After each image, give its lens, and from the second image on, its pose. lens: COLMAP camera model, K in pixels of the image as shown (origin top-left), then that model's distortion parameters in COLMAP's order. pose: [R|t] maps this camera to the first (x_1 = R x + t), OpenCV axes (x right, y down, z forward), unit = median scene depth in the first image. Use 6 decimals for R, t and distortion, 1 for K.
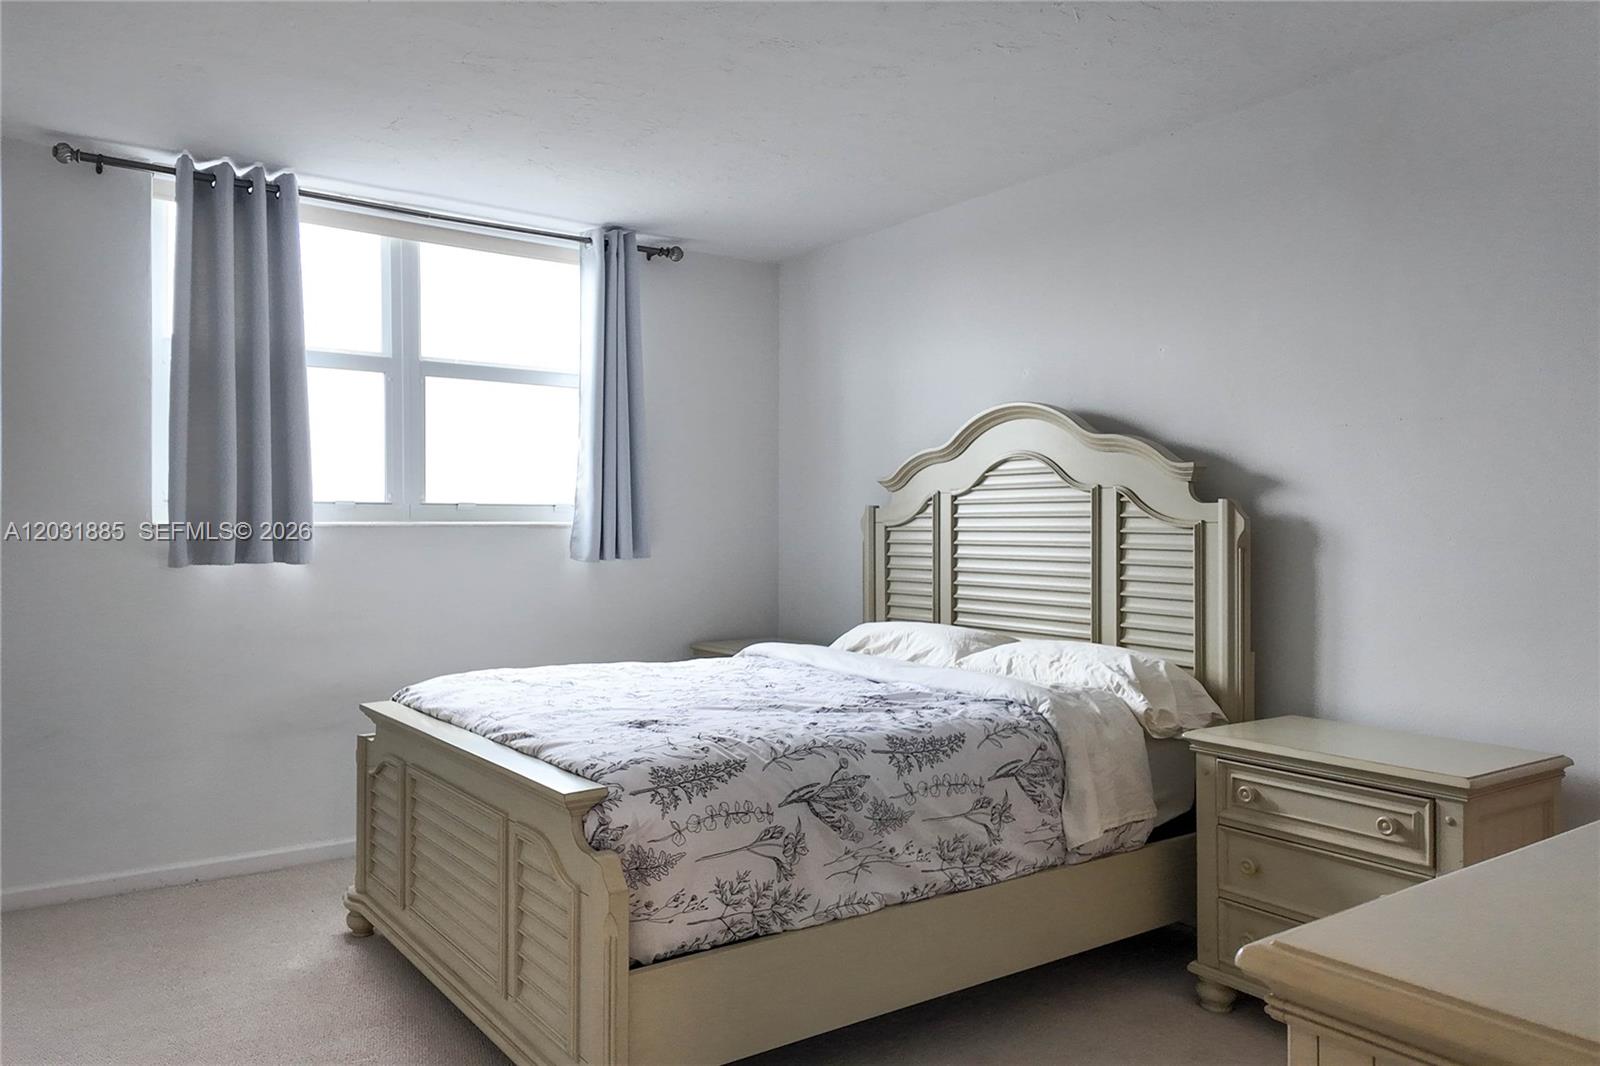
lens RADIAL K [[1134.0, 0, 797.8], [0, 1134.0, 533.1], [0, 0, 1]] dist [0.055328, -0.067263]
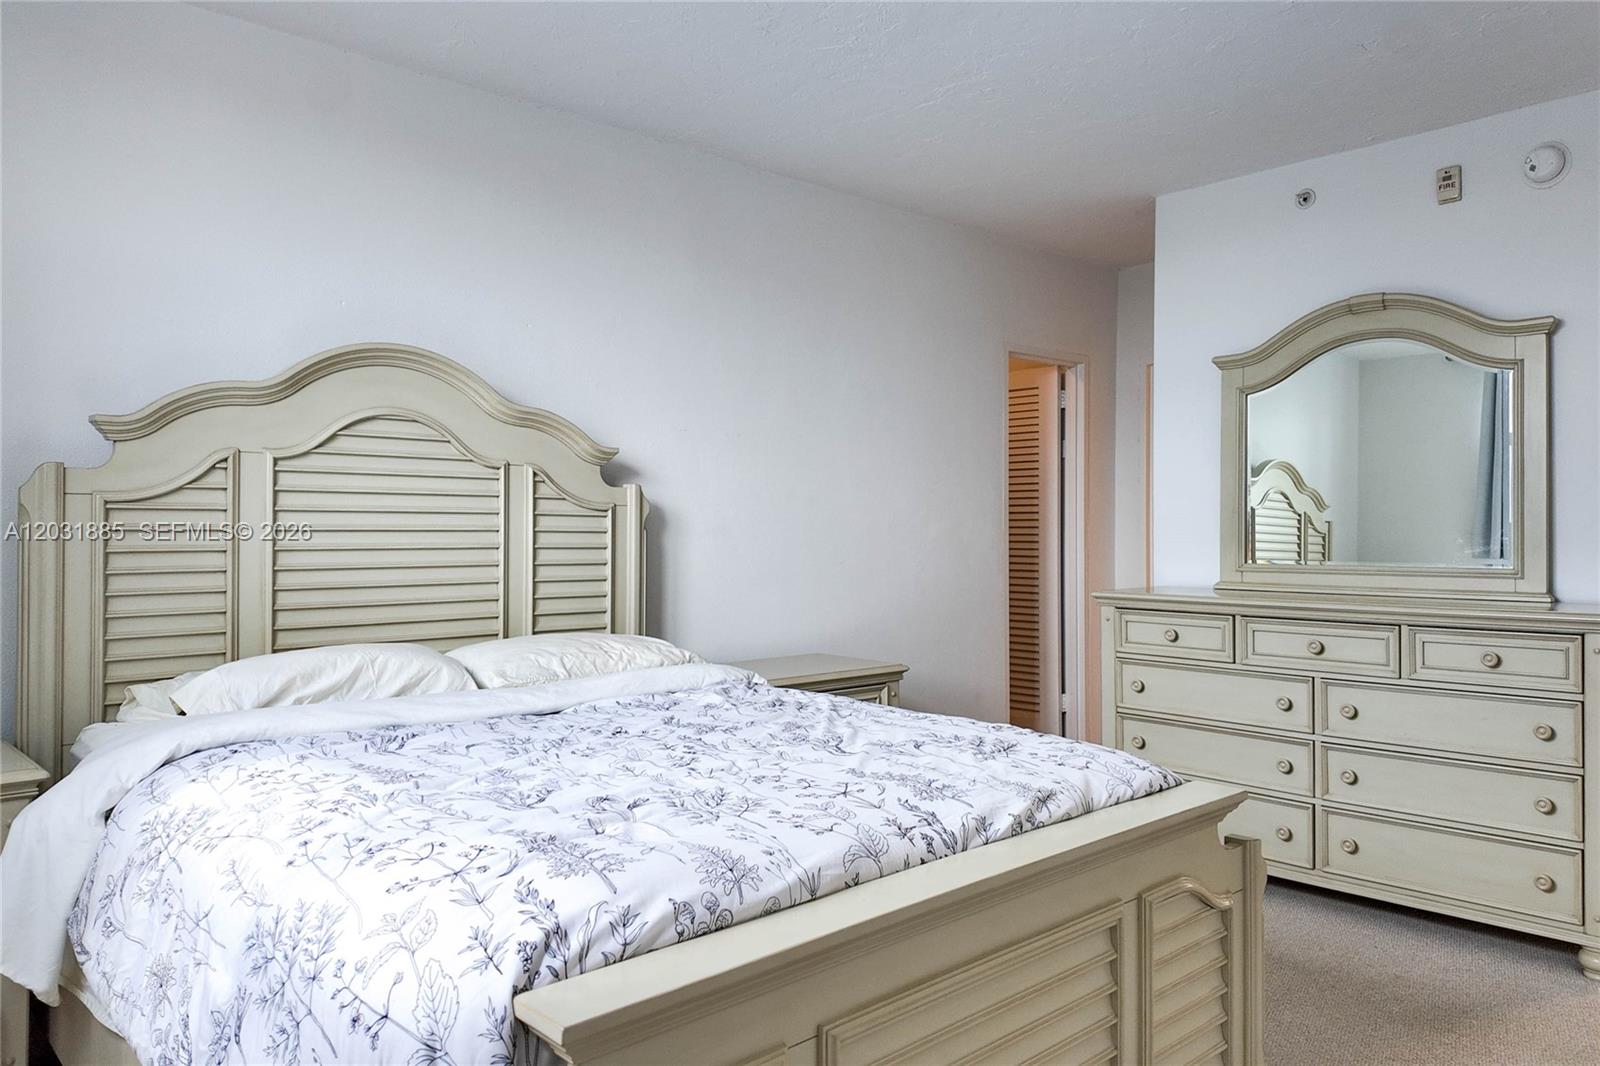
lens RADIAL K [[1134.0, 0, 798.3], [0, 1134.0, 527.9], [0, 0, 1]] dist [0.055328, -0.067263]
pose [[-0.130121, -0.005060, 0.991485, -0.589929], [0.001158, 0.999986, 0.005256, 0.005493], [-0.991497, 0.001832, -0.130113, 0.805808]]
